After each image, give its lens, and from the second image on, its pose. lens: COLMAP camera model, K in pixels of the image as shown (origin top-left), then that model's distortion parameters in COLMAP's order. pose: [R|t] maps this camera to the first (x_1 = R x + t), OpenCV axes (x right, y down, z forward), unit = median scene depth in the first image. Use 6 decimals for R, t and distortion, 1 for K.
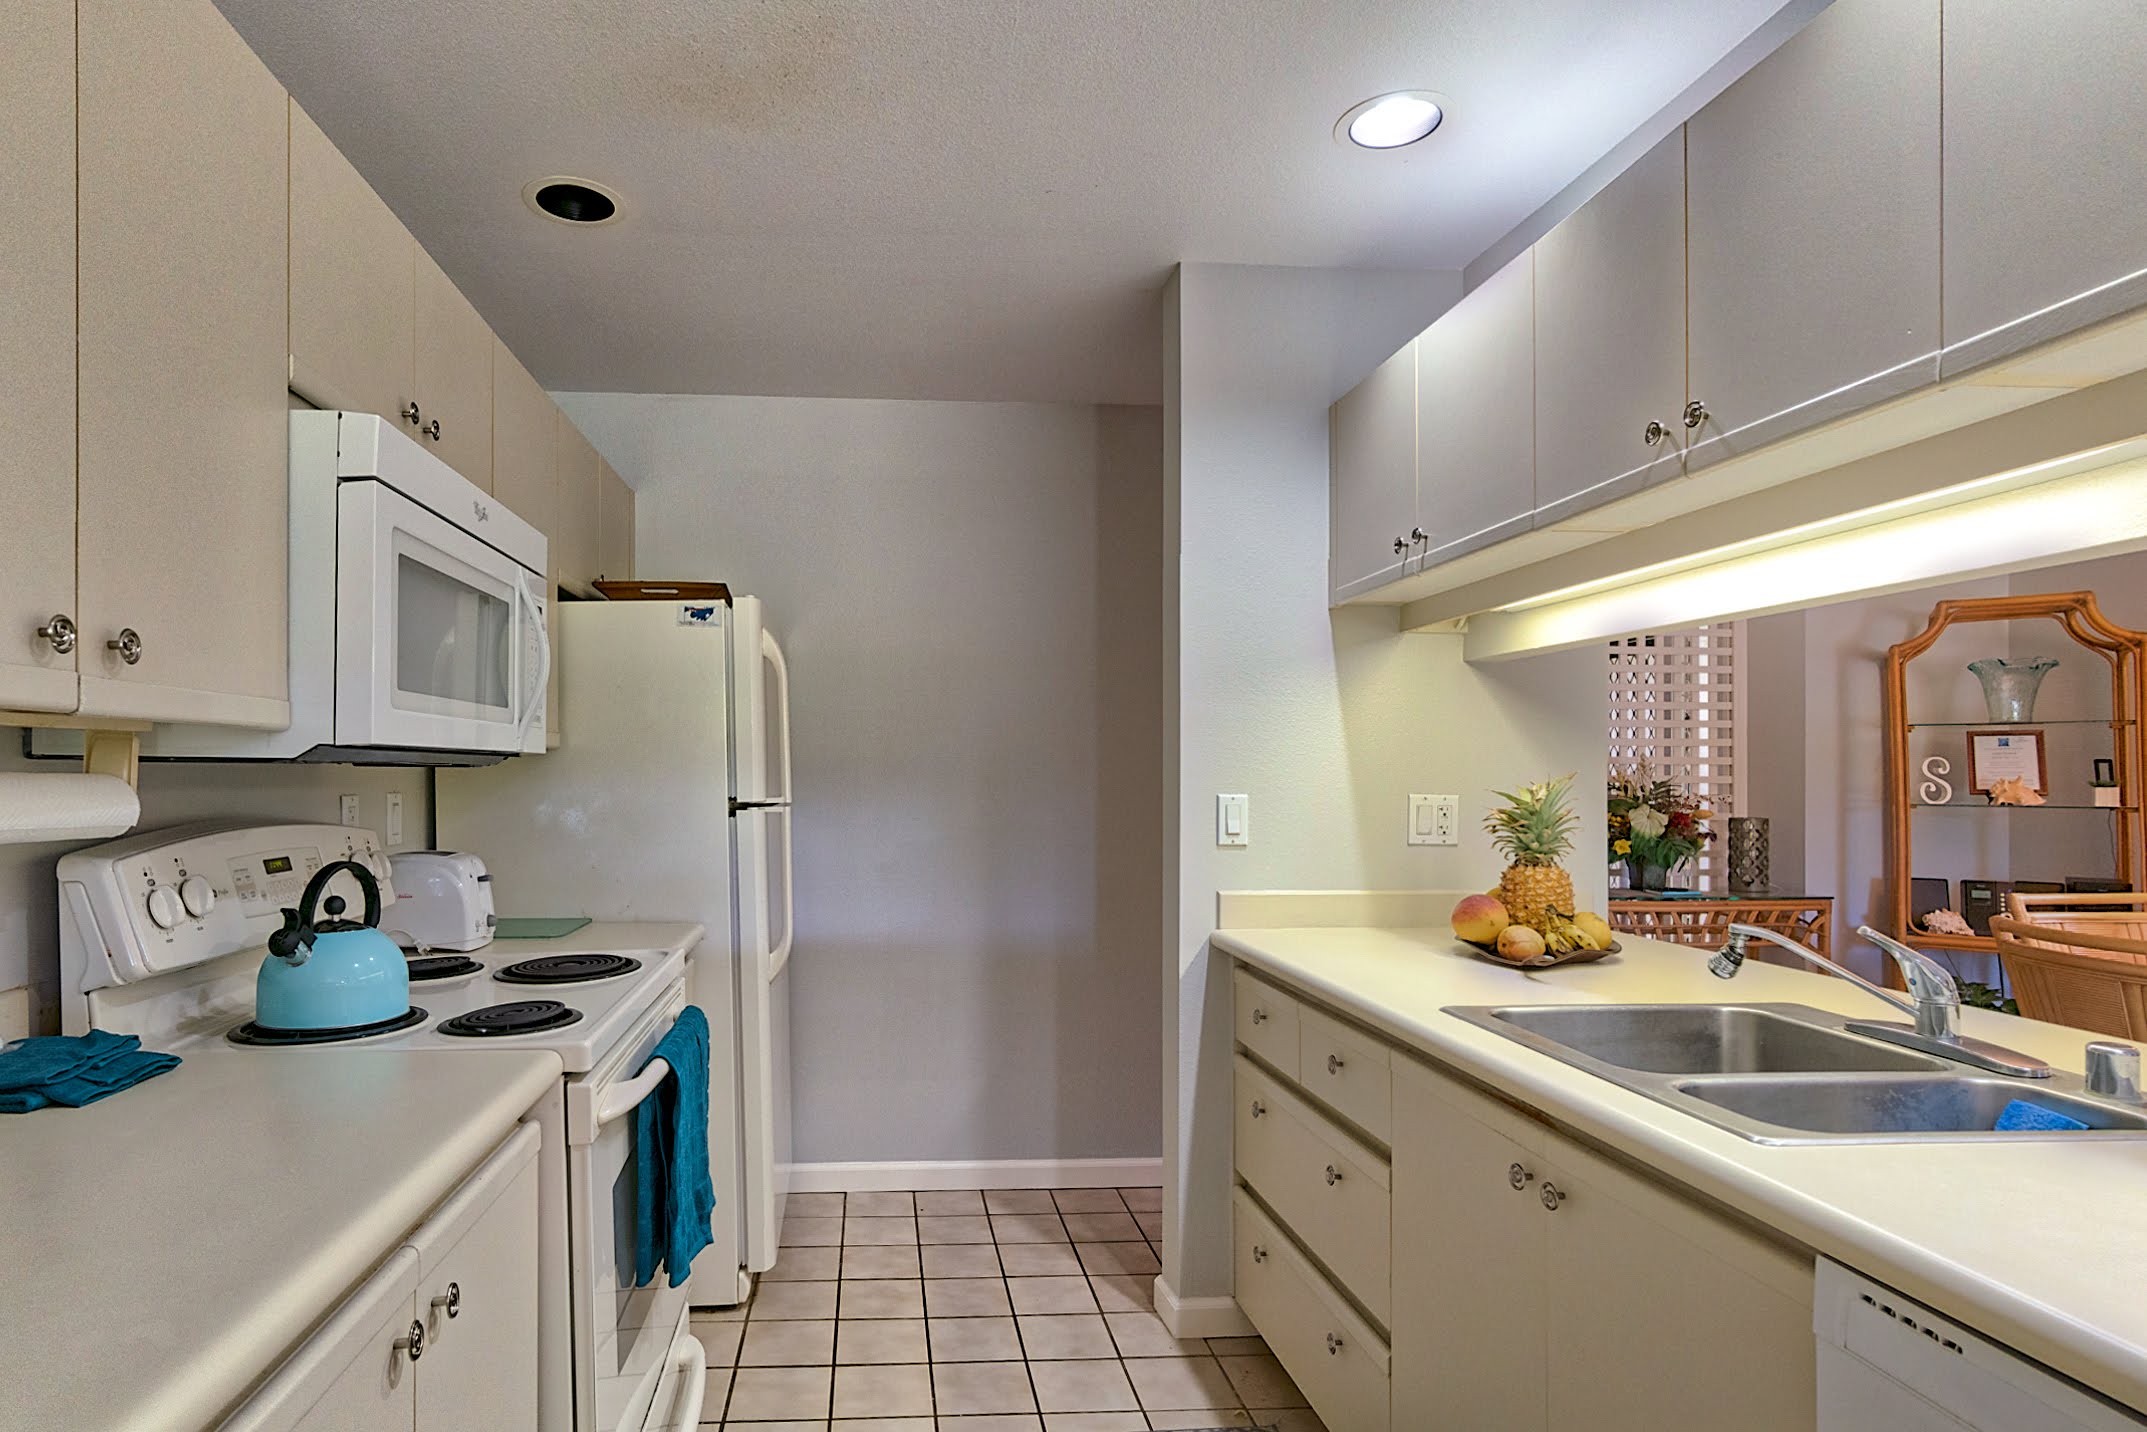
lens RADIAL K [[1151.6, 0, 937.4], [0, 1151.6, 767.7], [0, 0, 1]] dist [-0.001460, 0.000899]
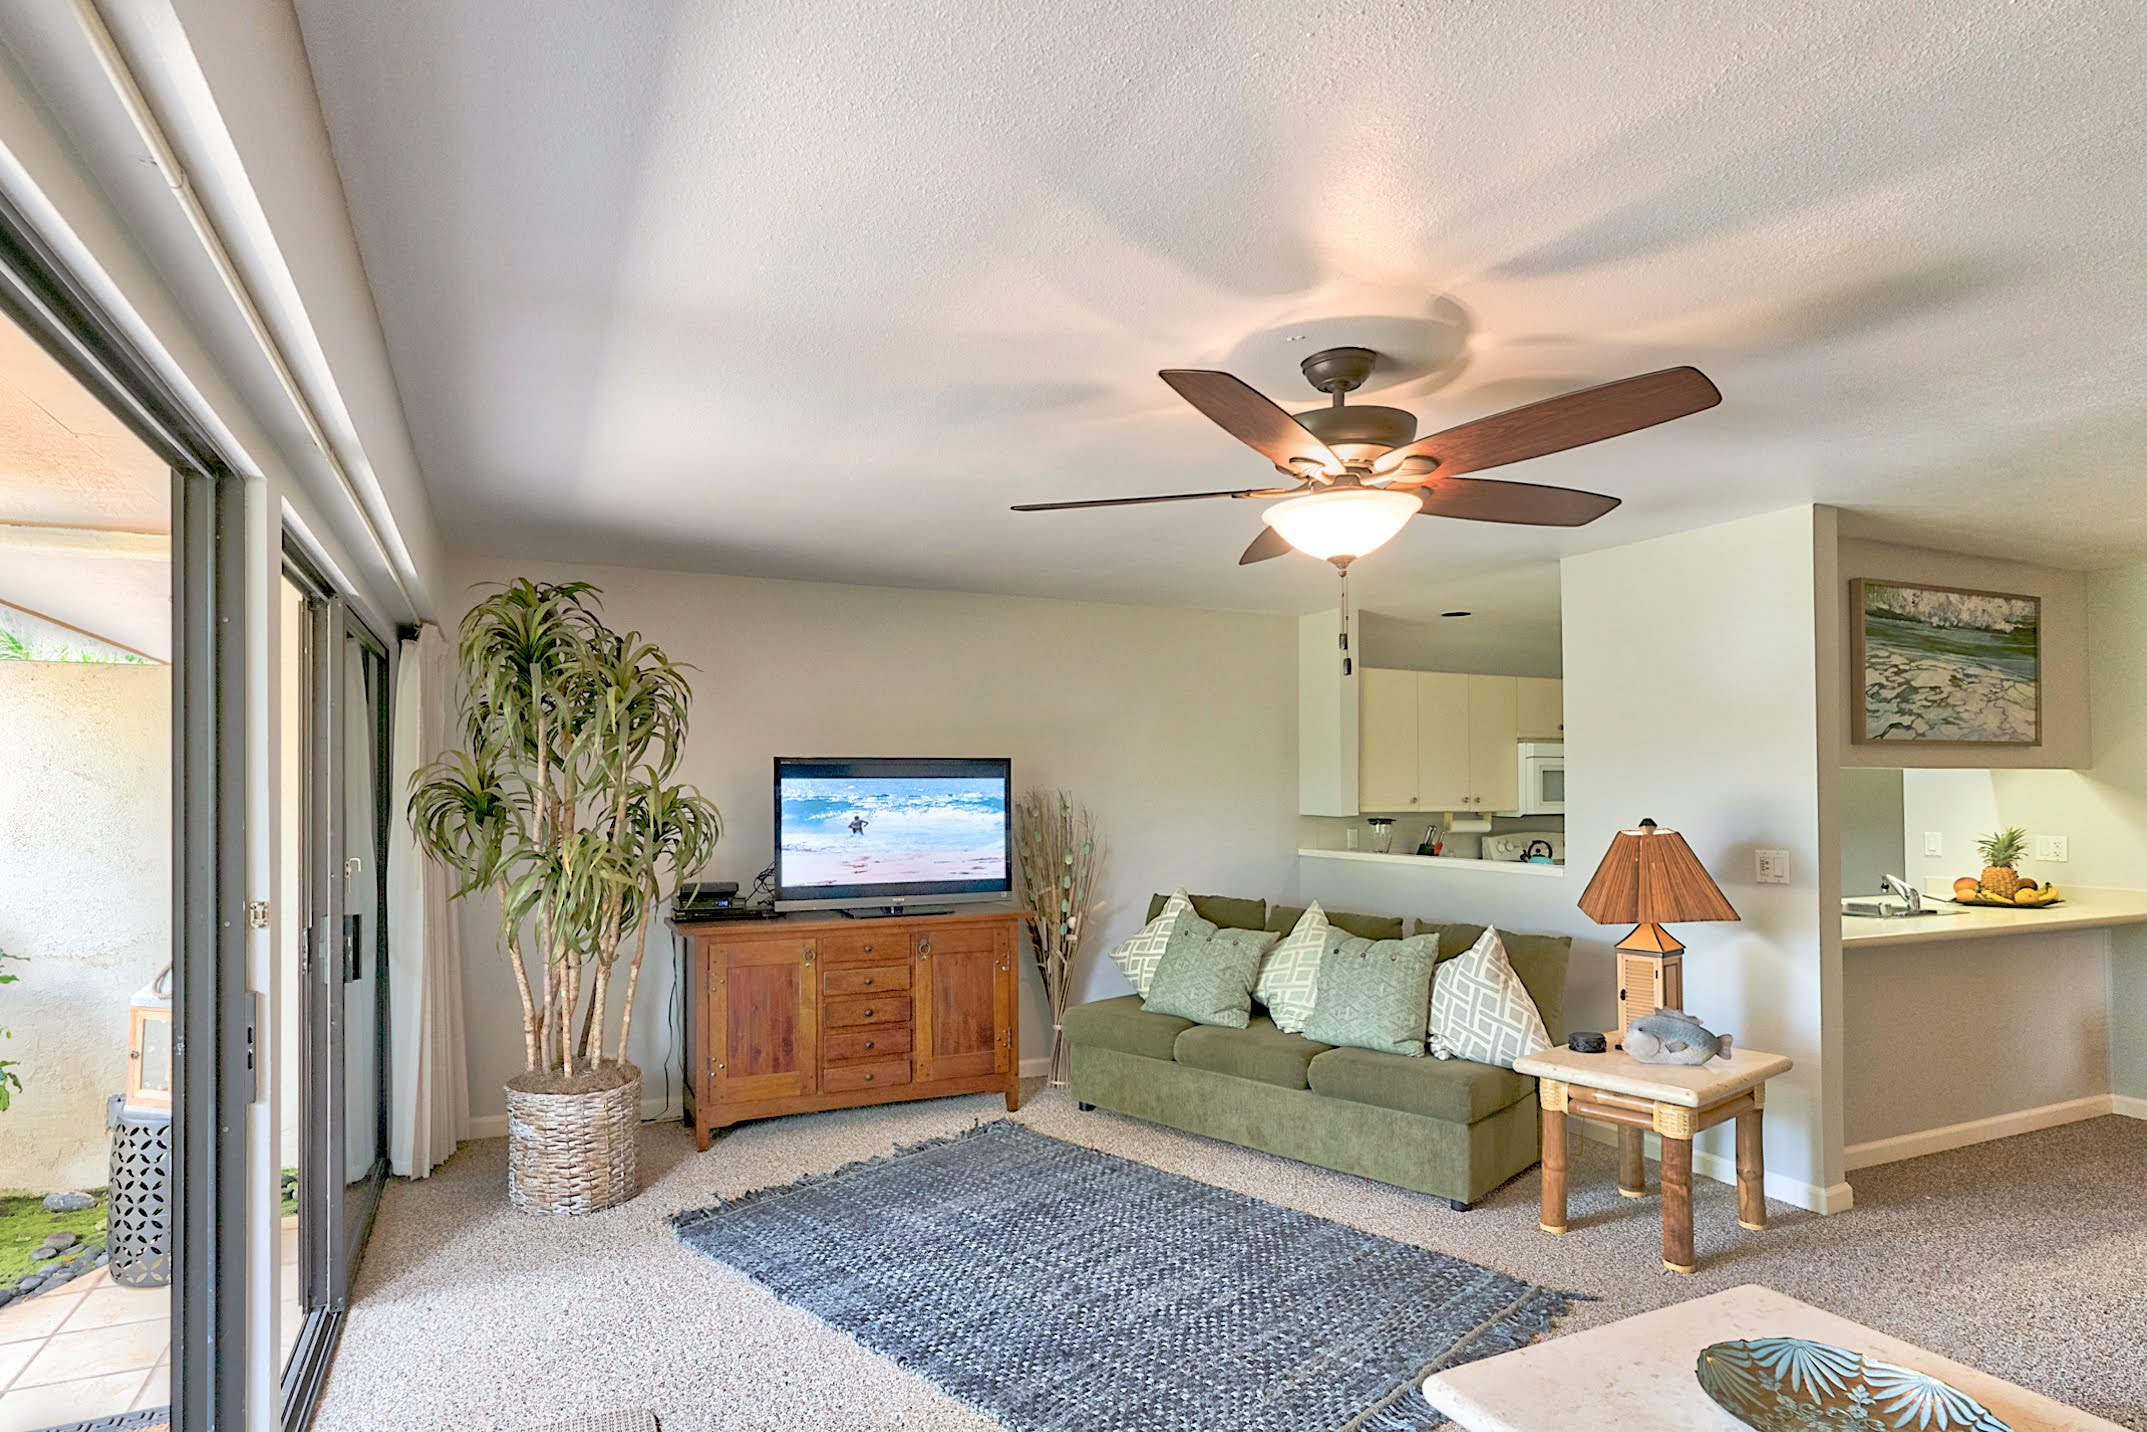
lens RADIAL K [[1126.4, 0, 993.5], [0, 1126.4, 772.6], [0, 0, 1]] dist [-0.015115, 0.010865]
pose [[0.338809, -0.019763, -0.940647, 1.615869], [0.005822, 0.999804, -0.018909, -0.060587], [0.940837, 0.000930, 0.338858, -1.376025]]
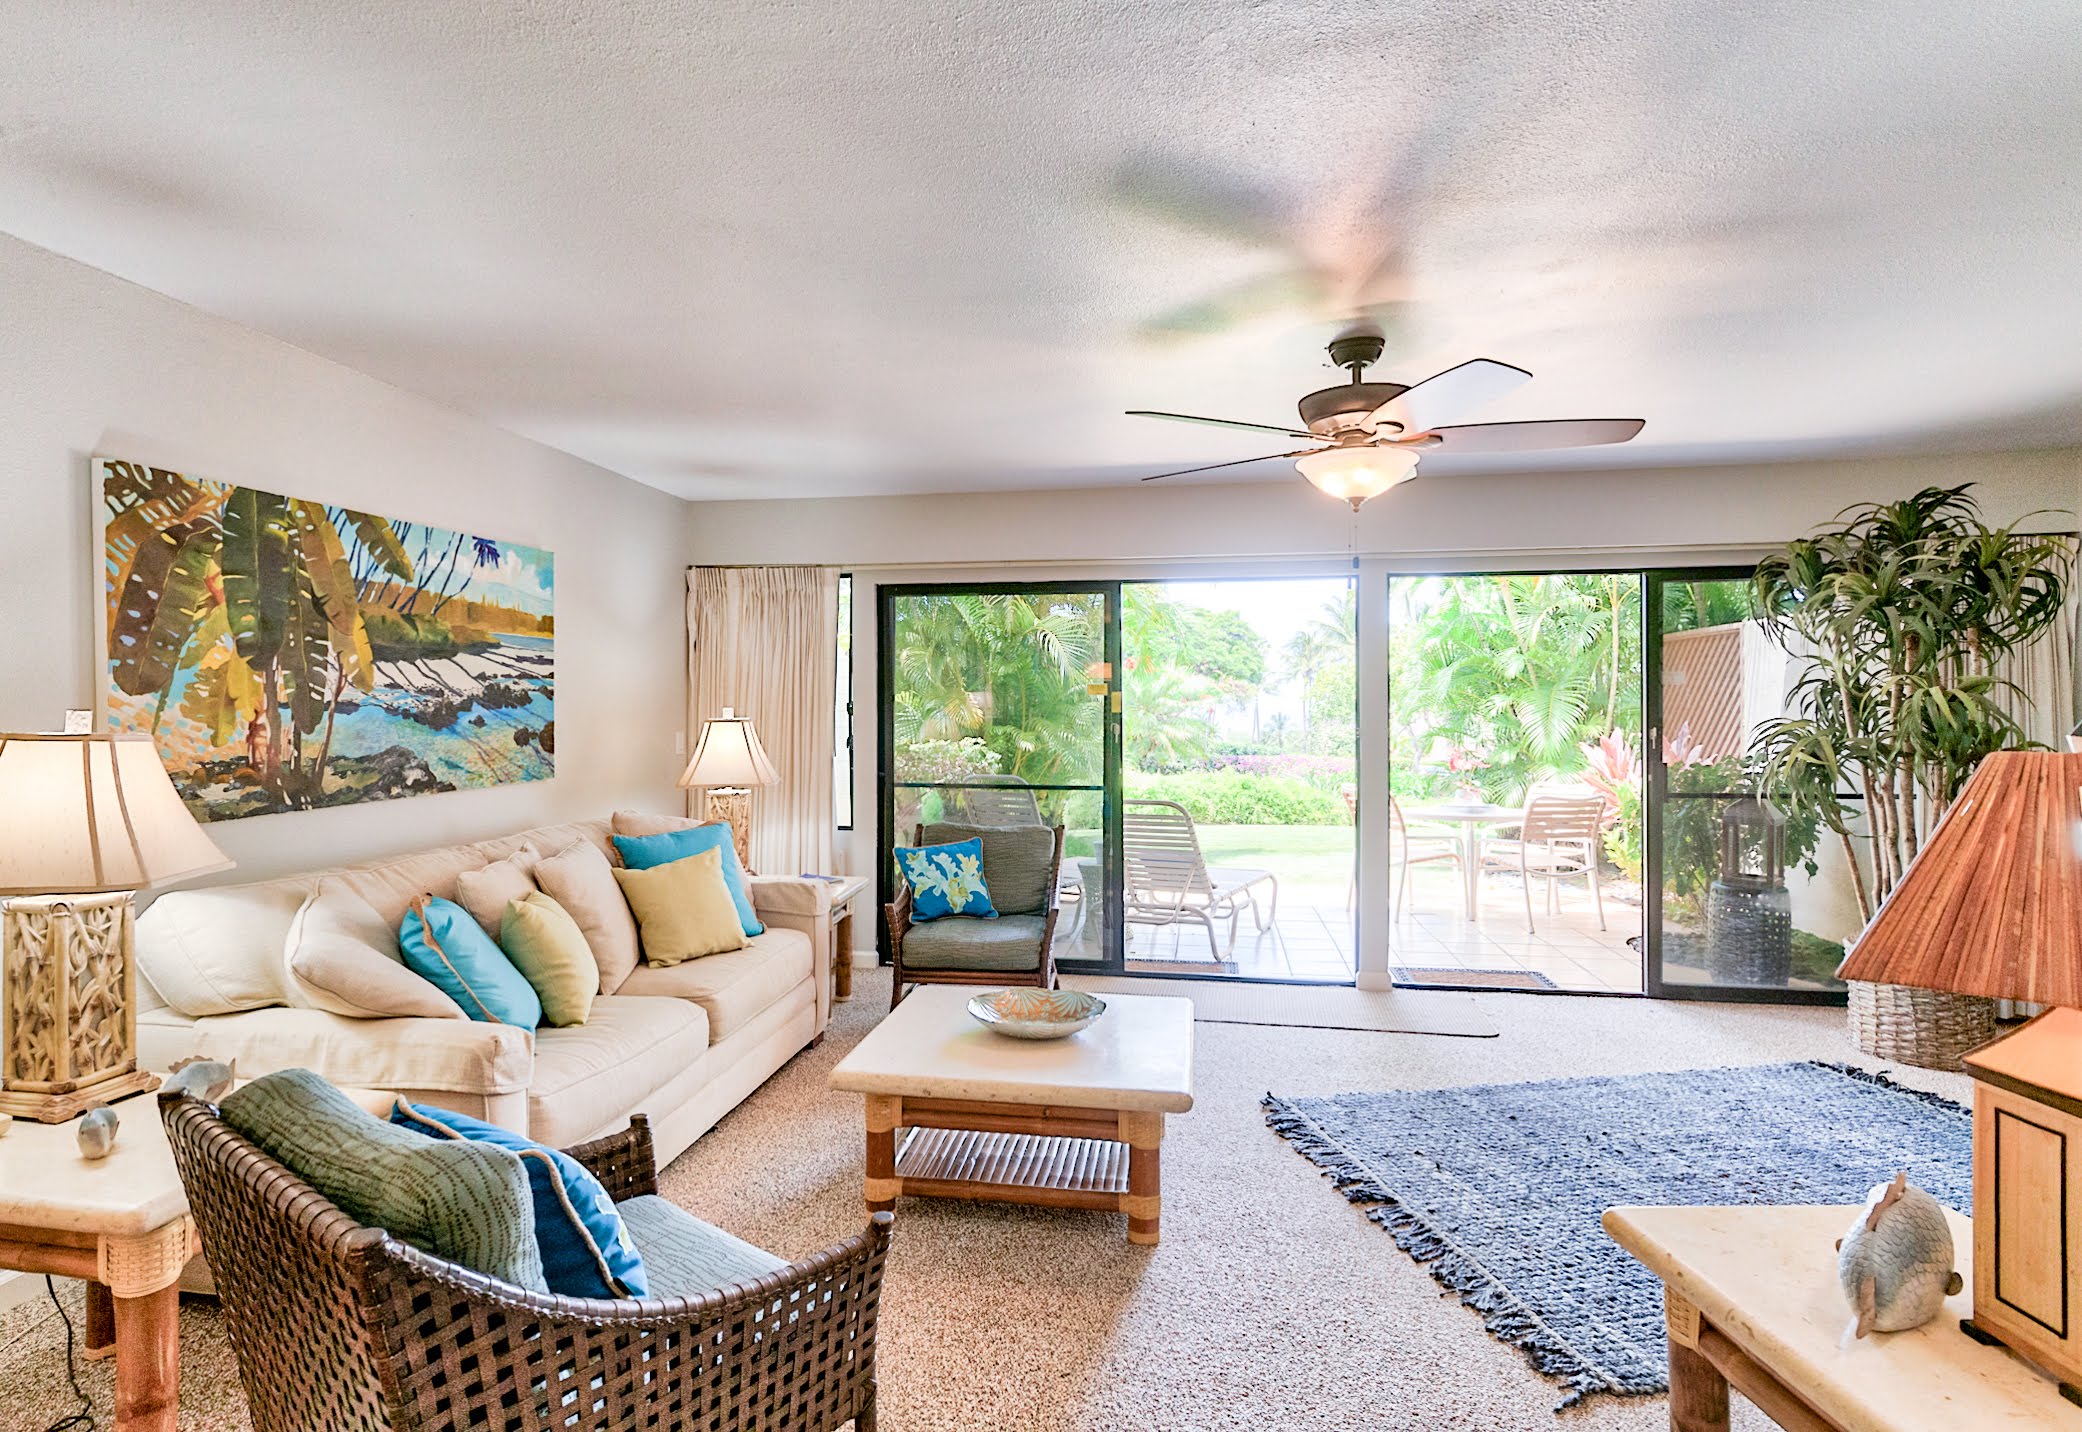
lens RADIAL K [[1093.8, 0, 1006.3], [0, 1093.8, 710.0], [0, 0, 1]] dist [-0.003188, 0.002306]
pose [[-0.970808, -0.002701, 0.239843, 0.915937], [-0.002477, 0.999996, 0.001236, -0.025887], [-0.239846, 0.000606, -0.970811, 0.460819]]
